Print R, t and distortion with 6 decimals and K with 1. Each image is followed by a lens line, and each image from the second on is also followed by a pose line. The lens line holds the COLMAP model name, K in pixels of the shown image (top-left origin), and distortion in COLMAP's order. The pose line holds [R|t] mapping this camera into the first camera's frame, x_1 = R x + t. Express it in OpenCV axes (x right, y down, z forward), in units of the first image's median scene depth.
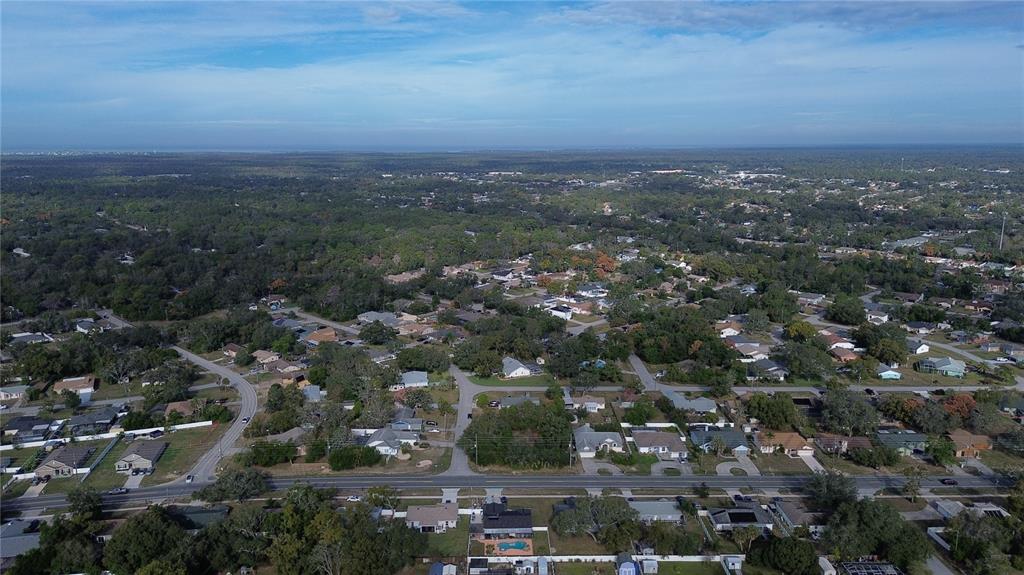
lens RADIAL K [[721.7, 0, 512.0], [0, 721.7, 287.5], [0, 0, 1]] dist [0.069908, -0.067170]
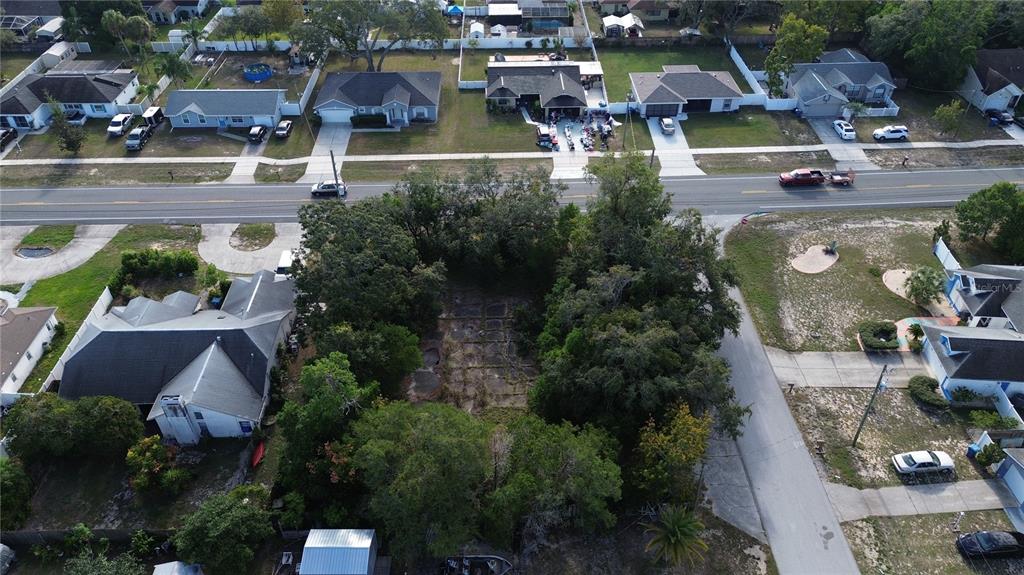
lens RADIAL K [[721.7, 0, 512.0], [0, 721.7, 287.5], [0, 0, 1]] dist [0.069908, -0.067170]
pose [[-0.999994, 0.003447, -0.000250, 0.006171], [0.001989, 0.633270, 0.773928, 0.006789], [0.002826, 0.773923, -0.633274, 0.890925]]
